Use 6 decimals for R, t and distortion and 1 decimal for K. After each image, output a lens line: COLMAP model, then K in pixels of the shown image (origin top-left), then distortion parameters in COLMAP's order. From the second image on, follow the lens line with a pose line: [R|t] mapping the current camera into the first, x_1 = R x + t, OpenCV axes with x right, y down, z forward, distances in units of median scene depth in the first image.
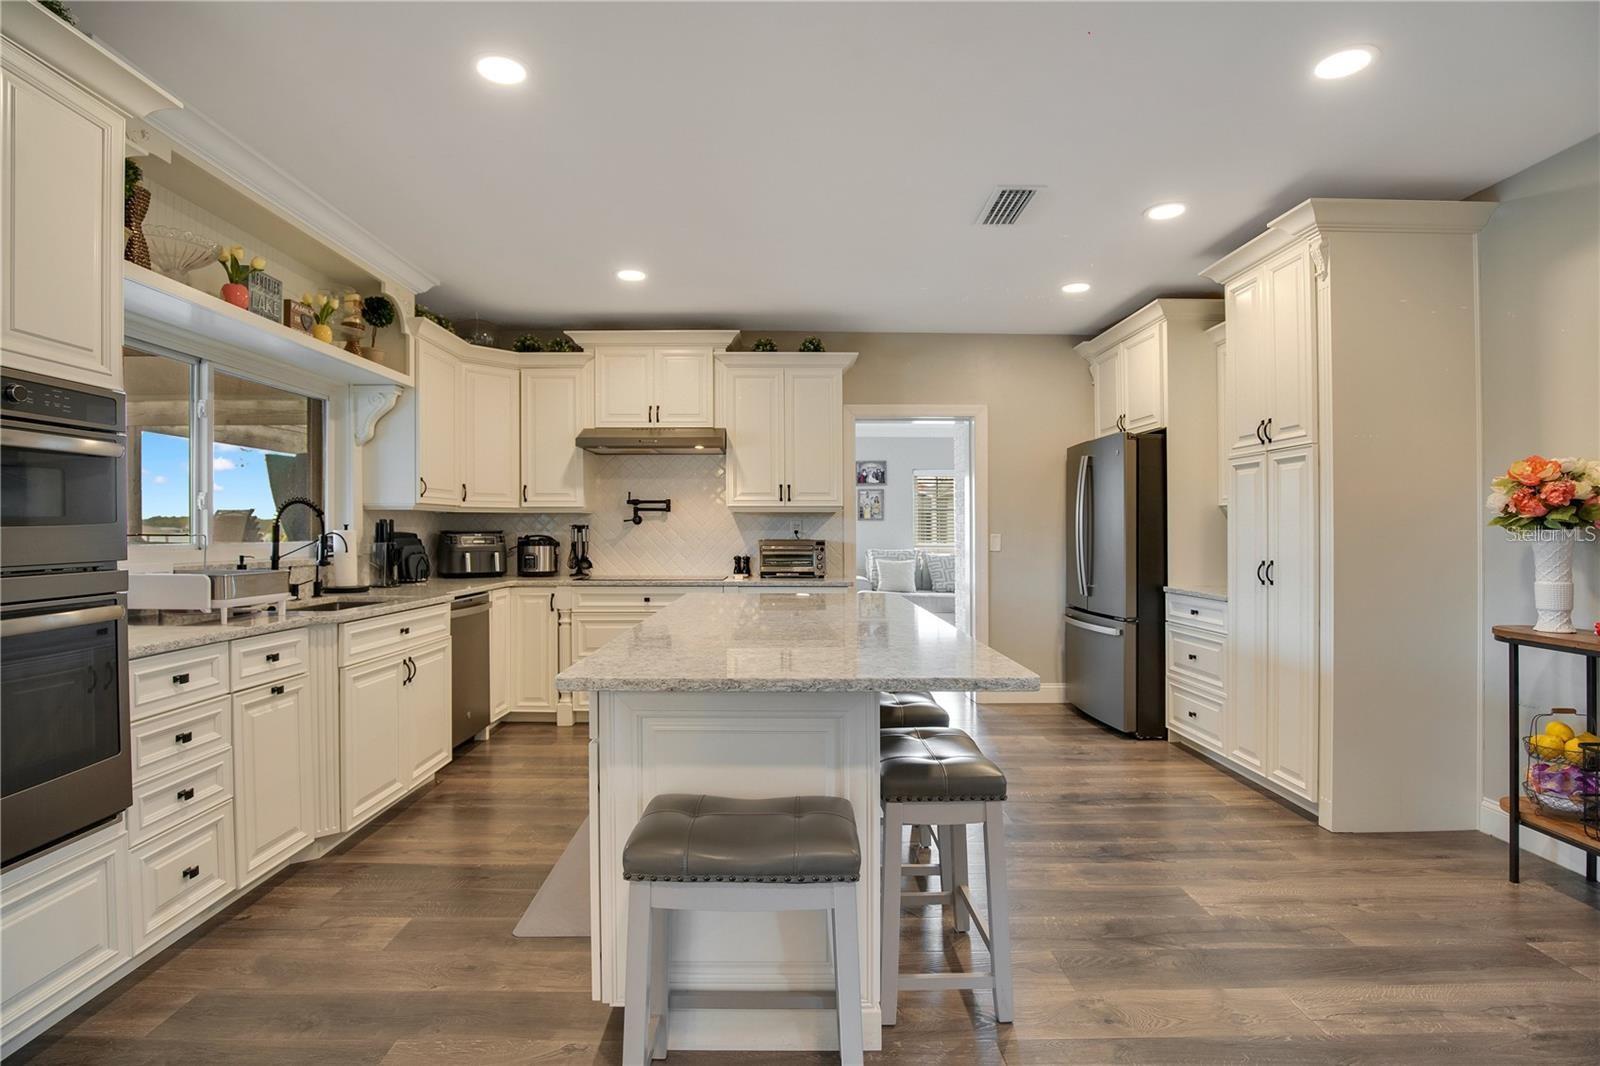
lens RADIAL K [[766.6, 0, 812.8], [0, 766.6, 527.7], [0, 0, 1]] dist [-0.026105, 0.002024]
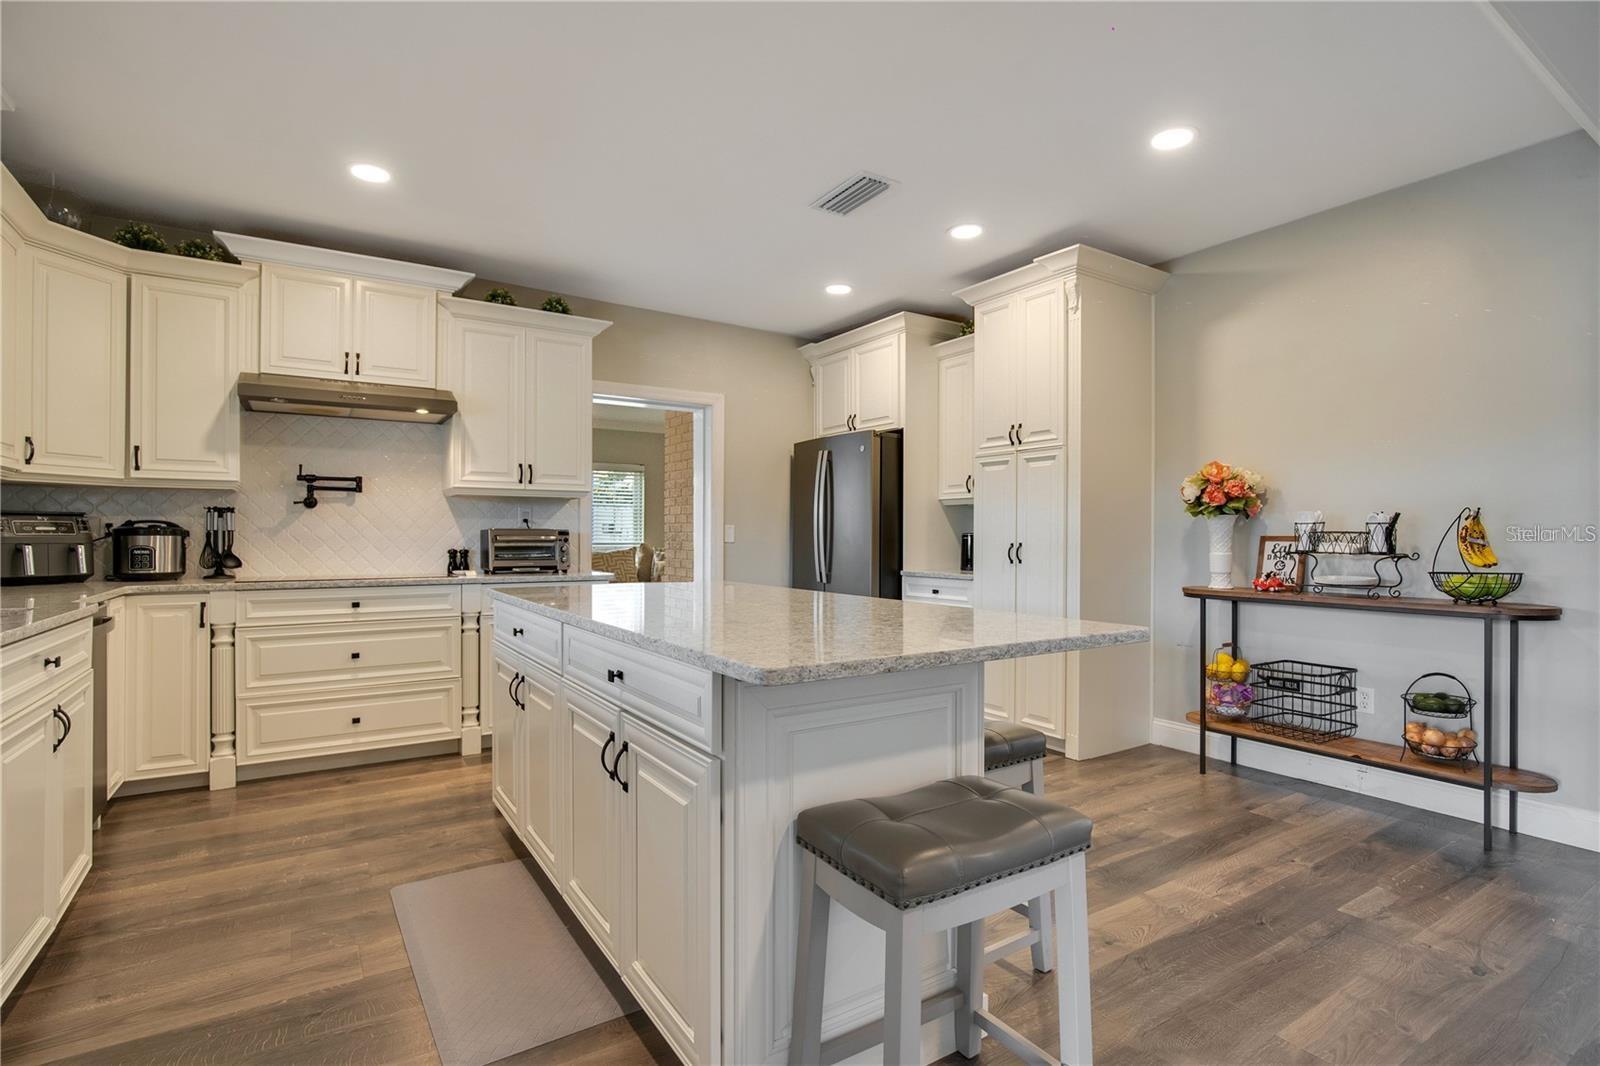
lens RADIAL K [[766.6, 0, 795.2], [0, 766.6, 532.5], [0, 0, 1]] dist [-0.026105, 0.002024]
pose [[0.846538, 0.003916, 0.532314, -0.249158], [-0.002278, 0.999990, -0.003733, 0.024072], [-0.532323, 0.001948, 0.846539, 0.128763]]
